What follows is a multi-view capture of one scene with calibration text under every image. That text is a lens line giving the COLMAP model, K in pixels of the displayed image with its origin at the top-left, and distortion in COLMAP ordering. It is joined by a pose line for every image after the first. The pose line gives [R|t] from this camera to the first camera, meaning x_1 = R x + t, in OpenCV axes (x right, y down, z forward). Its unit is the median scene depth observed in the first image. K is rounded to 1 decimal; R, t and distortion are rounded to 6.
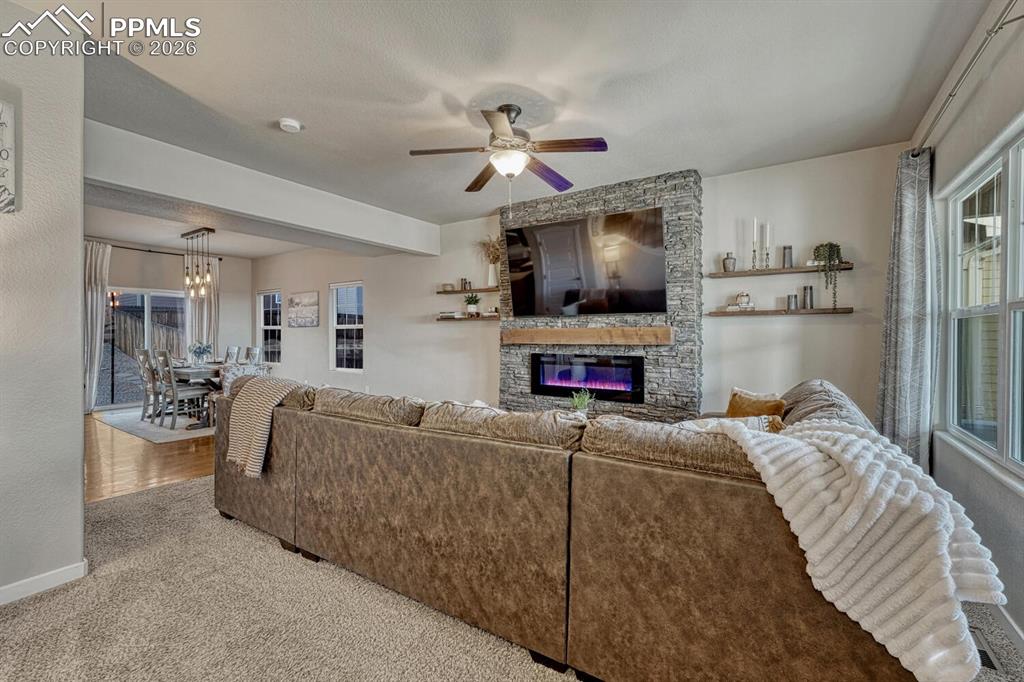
lens RADIAL K [[422.7, 0, 510.2], [0, 422.7, 340.2], [0, 0, 1]] dist [-0.015304, -0.000866]
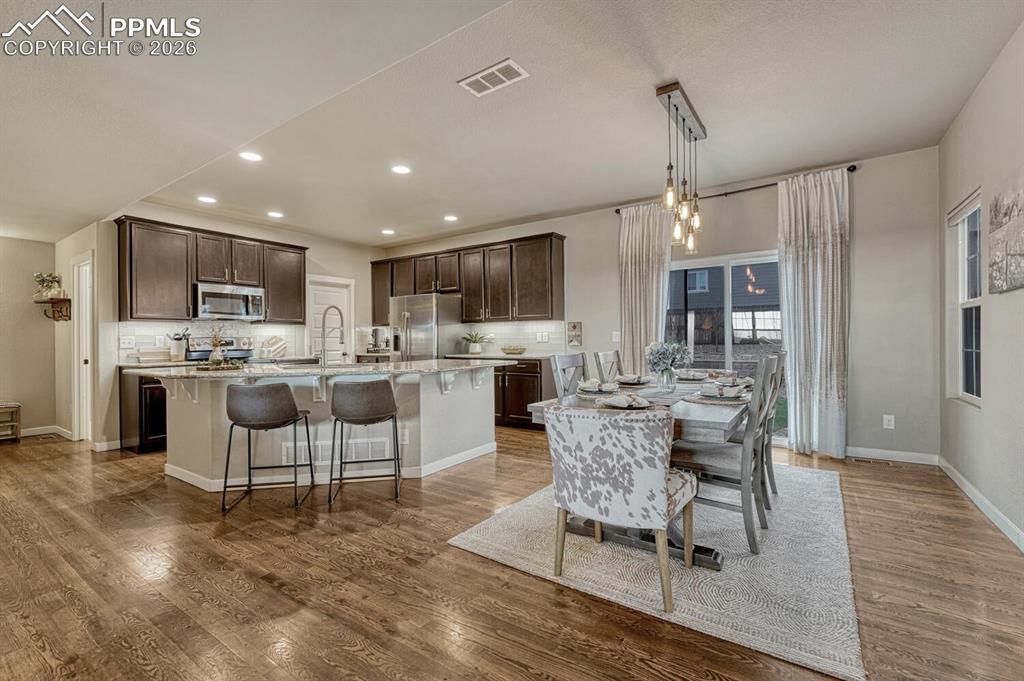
lens RADIAL K [[438.0, 0, 510.4], [0, 438.0, 340.4], [0, 0, 1]] dist [-0.012052, 0.000059]
pose [[-0.032225, 0.000565, -0.999480, -0.247333], [0.002453, 0.999997, 0.000487, 0.004158], [0.999478, -0.002436, -0.032227, 0.857021]]
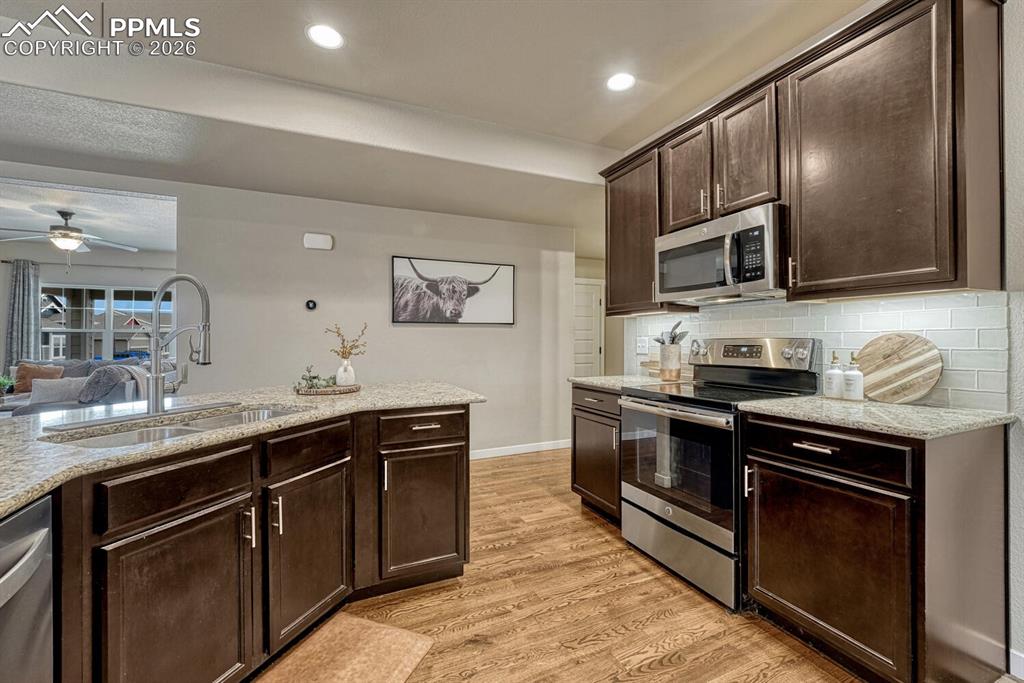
lens RADIAL K [[422.7, 0, 518.8], [0, 422.7, 337.0], [0, 0, 1]] dist [-0.015304, -0.000866]
pose [[-0.835326, 0.002198, 0.549751, -1.208651], [0.003538, 0.999993, 0.001379, -0.006718], [-0.549744, 0.003097, -0.835327, 0.665318]]
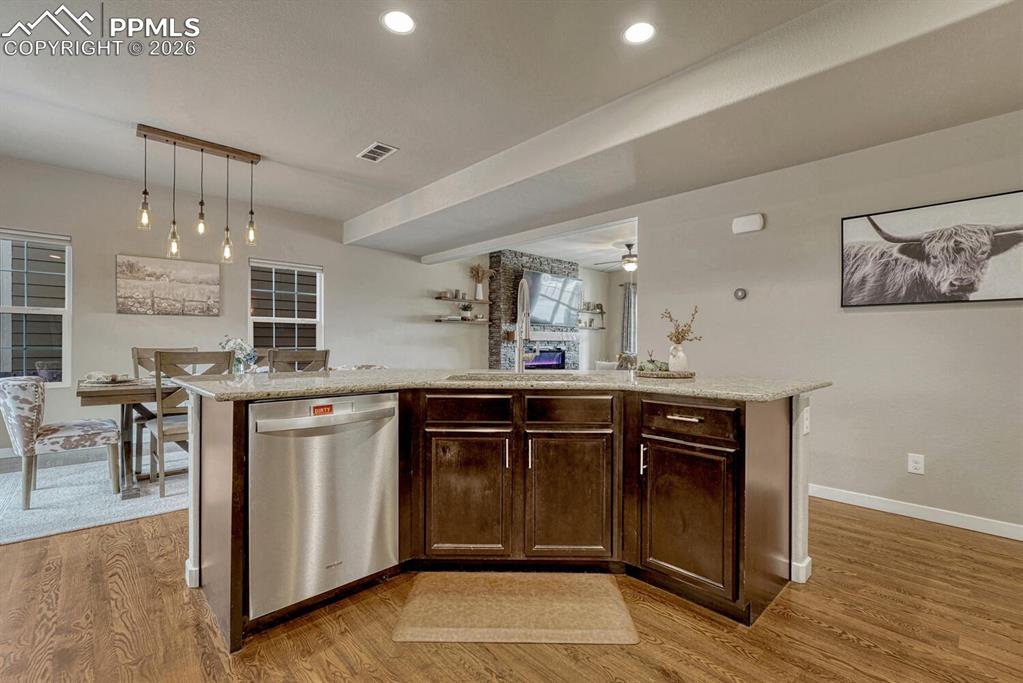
lens RADIAL K [[455.3, 0, 510.0], [0, 455.3, 341.9], [0, 0, 1]] dist [-0.001195, 0.000243]
pose [[0.255275, -0.000176, 0.966868, -1.299064], [0.002271, 0.999997, -0.000418, 0.011020], [-0.966866, 0.002303, 0.255275, 0.465219]]
